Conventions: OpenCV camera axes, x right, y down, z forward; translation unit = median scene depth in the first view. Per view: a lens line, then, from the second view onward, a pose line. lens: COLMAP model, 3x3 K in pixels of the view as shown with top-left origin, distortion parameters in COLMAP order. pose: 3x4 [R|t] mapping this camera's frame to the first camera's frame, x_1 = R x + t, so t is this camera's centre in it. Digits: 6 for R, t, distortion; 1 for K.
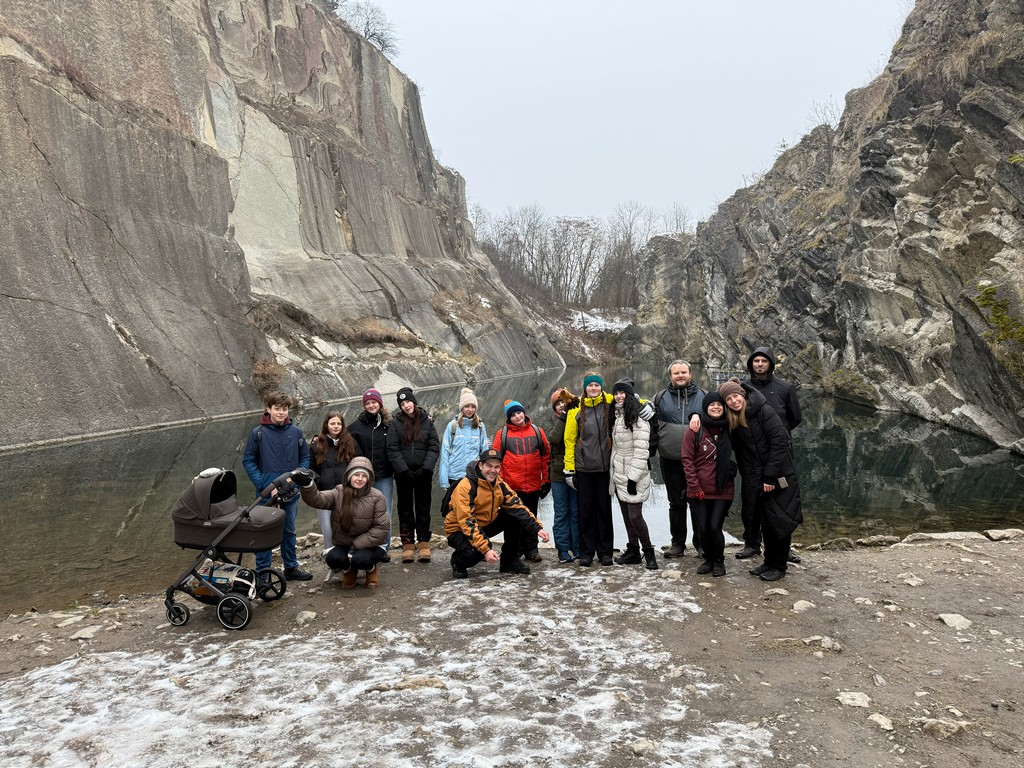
lens RADIAL K [[704.3, 0, 512.0], [0, 704.3, 384.0], [0, 0, 1]] dist [0.158064, -0.278114]
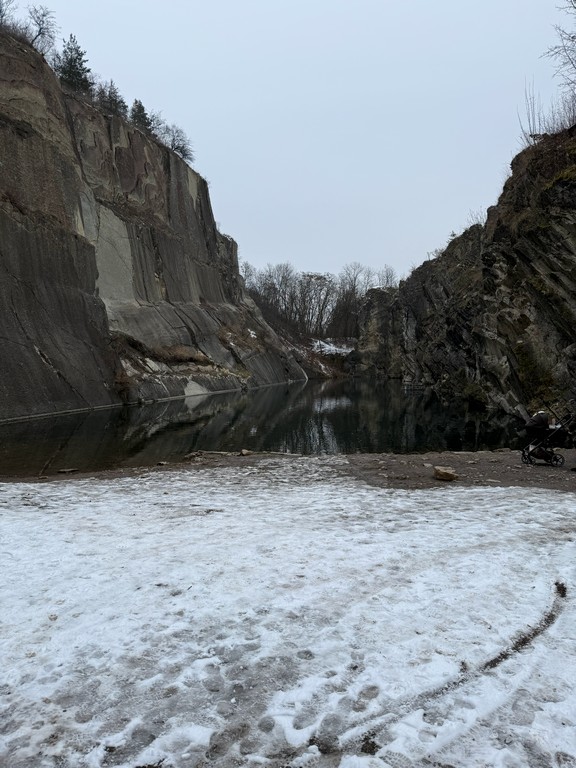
lens RADIAL K [[528.2, 0, 285.4], [0, 528.2, 387.7], [0, 0, 1]] dist [0.158064, -0.278114]
pose [[0.999331, 0.013677, 0.033913, -0.009076], [-0.013465, 0.999888, -0.006474, 0.001011], [-0.033998, 0.006013, 0.999404, -0.126584]]
